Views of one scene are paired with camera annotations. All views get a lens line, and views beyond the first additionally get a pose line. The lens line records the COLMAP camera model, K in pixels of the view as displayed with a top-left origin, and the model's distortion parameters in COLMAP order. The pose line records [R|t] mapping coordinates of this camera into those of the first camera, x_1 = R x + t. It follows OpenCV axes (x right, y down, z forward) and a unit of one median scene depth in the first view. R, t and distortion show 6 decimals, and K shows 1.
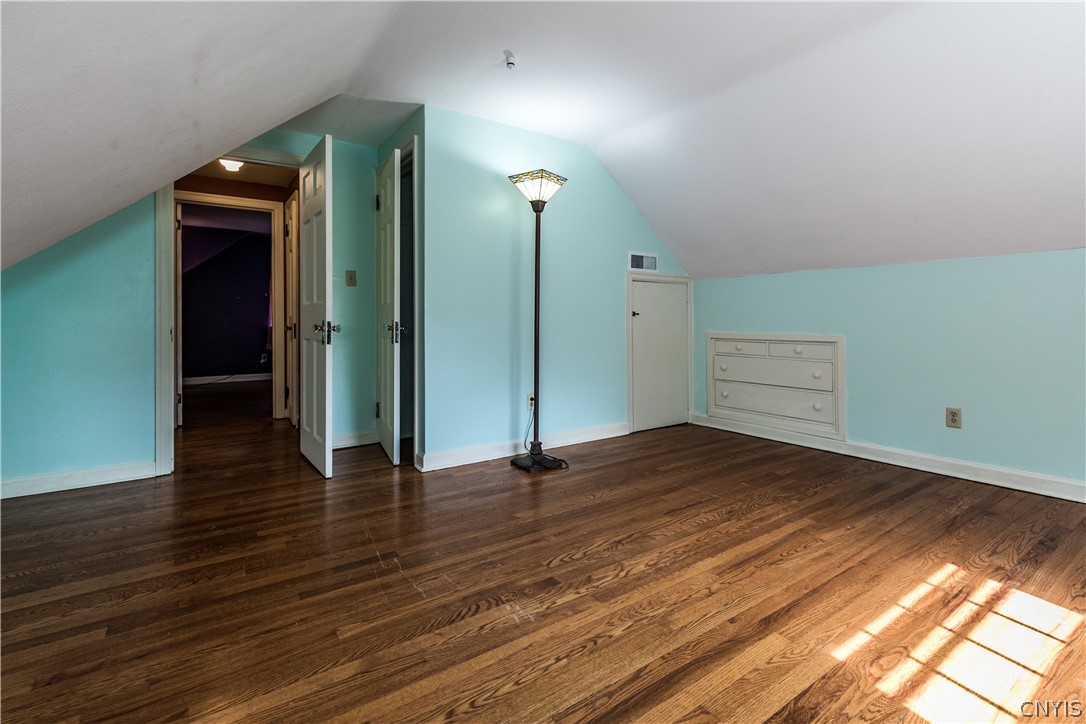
lens RADIAL K [[508.7, 0, 567.6], [0, 508.7, 317.2], [0, 0, 1]] dist [0.007450, -0.002374]
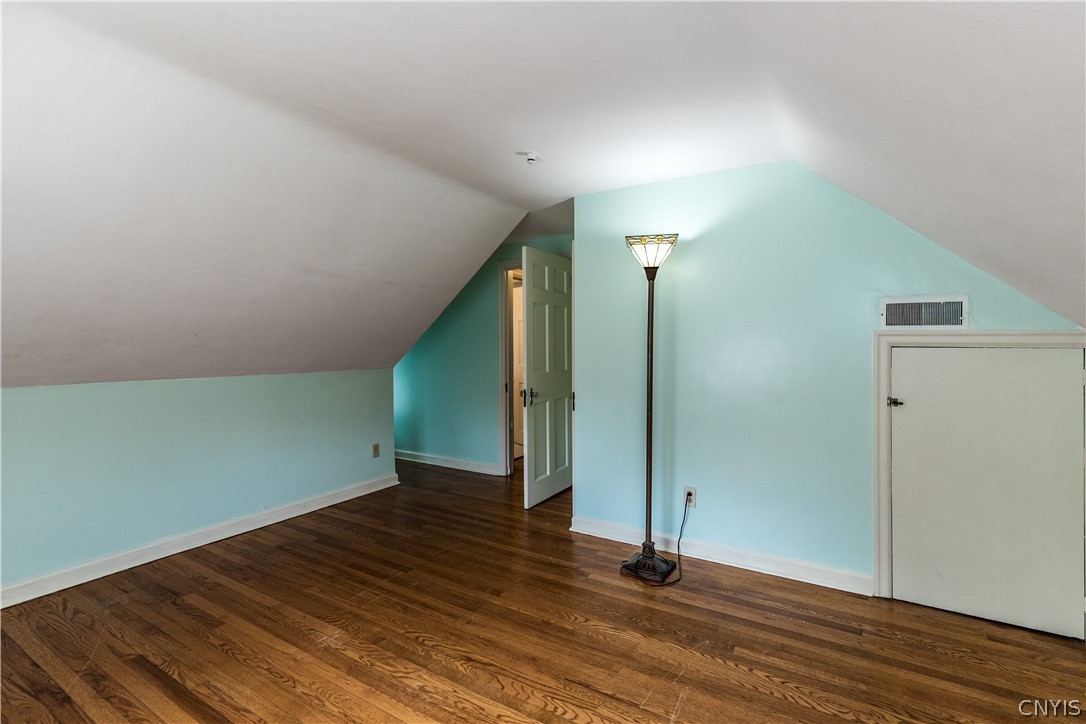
lens RADIAL K [[508.7, 0, 546.5], [0, 508.7, 343.6], [0, 0, 1]] dist [0.007450, -0.002374]
pose [[0.381534, 0.000460, -0.924355, 1.151814], [0.001940, 0.999997, 0.001299, -0.167353], [0.924353, -0.002289, 0.381532, 0.856883]]
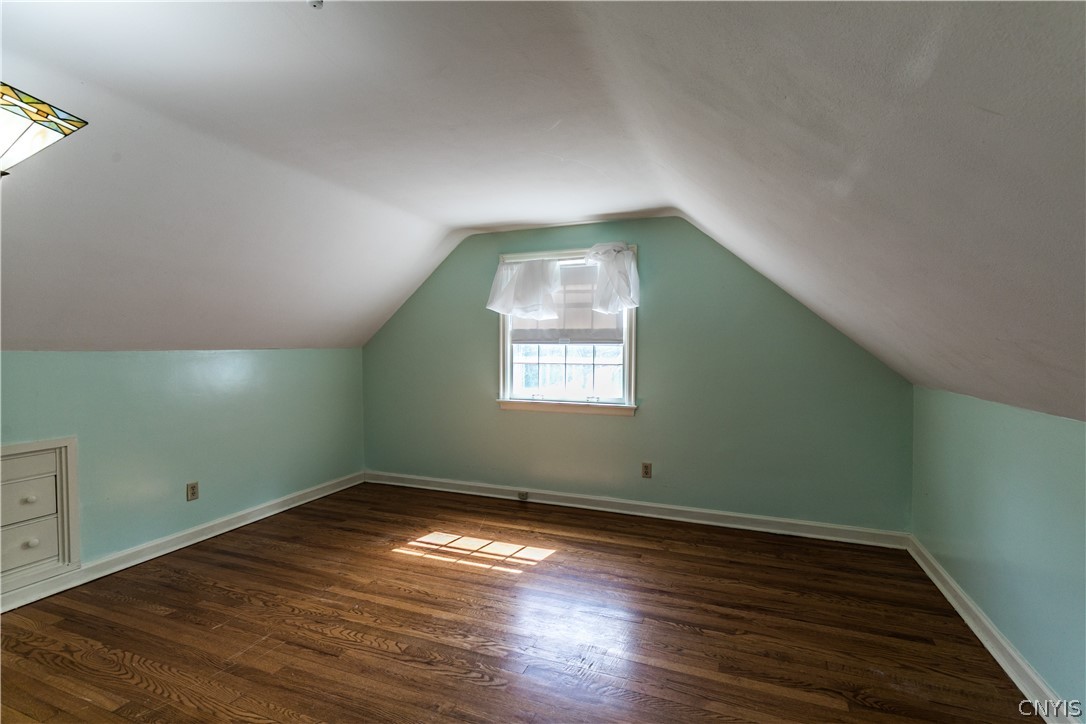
lens RADIAL K [[508.7, 0, 546.4], [0, 508.7, 360.9], [0, 0, 1]] dist [0.007450, -0.002374]
pose [[-0.526752, -0.022542, 0.849720, -0.931653], [0.002451, 0.999604, 0.028038, -0.183095], [-0.850016, 0.016851, -0.526488, 1.460817]]
